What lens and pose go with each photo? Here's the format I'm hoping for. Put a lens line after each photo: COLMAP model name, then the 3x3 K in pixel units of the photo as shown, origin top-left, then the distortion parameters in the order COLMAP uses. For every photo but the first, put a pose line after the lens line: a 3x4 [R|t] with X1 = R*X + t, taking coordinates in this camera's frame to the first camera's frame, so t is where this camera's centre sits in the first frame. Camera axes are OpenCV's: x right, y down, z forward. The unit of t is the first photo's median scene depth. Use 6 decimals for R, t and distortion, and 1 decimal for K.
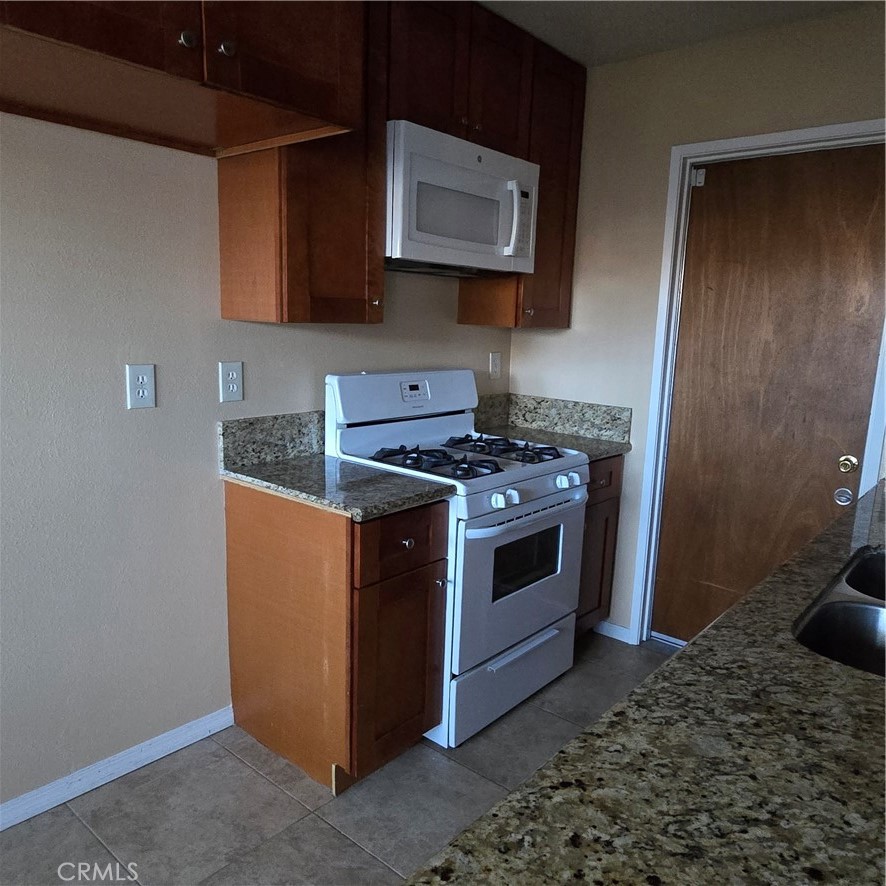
lens RADIAL K [[700.9, 0, 443.0], [0, 700.9, 443.0], [0, 0, 1]] dist [-0.006003, -0.002970]
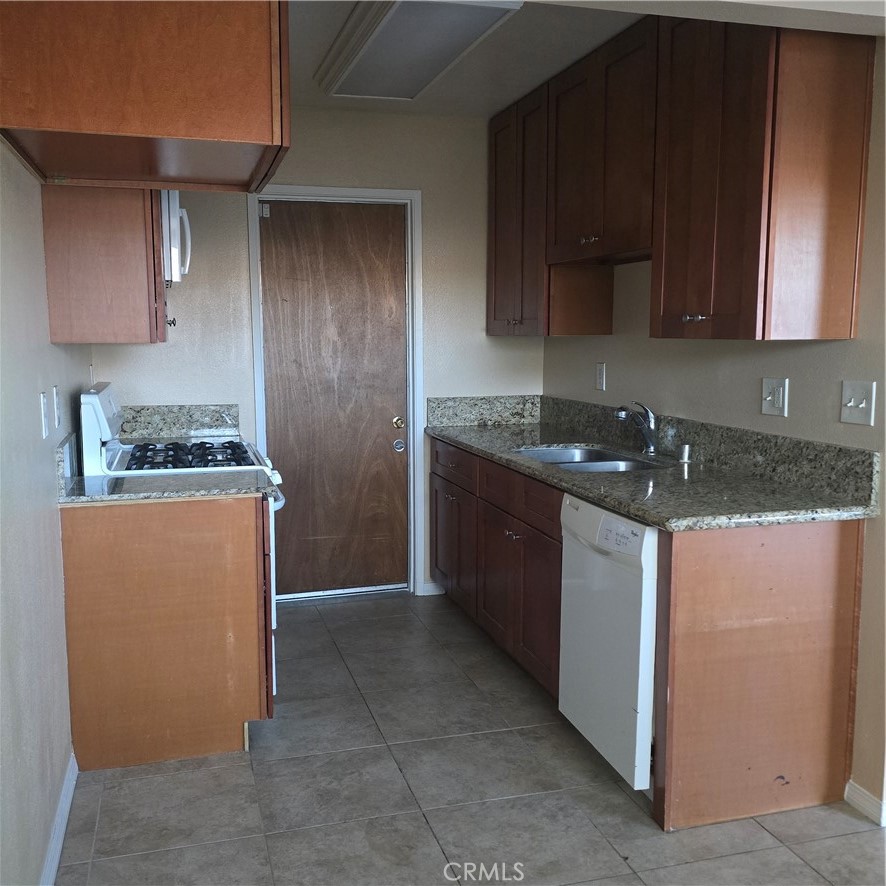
lens RADIAL K [[924.8, 0, 432.2], [0, 924.8, 441.3], [0, 0, 1]] dist [0.119825, -0.223465]
pose [[0.557231, -0.135801, 0.819177, -0.940085], [0.165498, 0.984906, 0.050698, -0.016983], [-0.813698, 0.107322, 0.571295, -0.138479]]
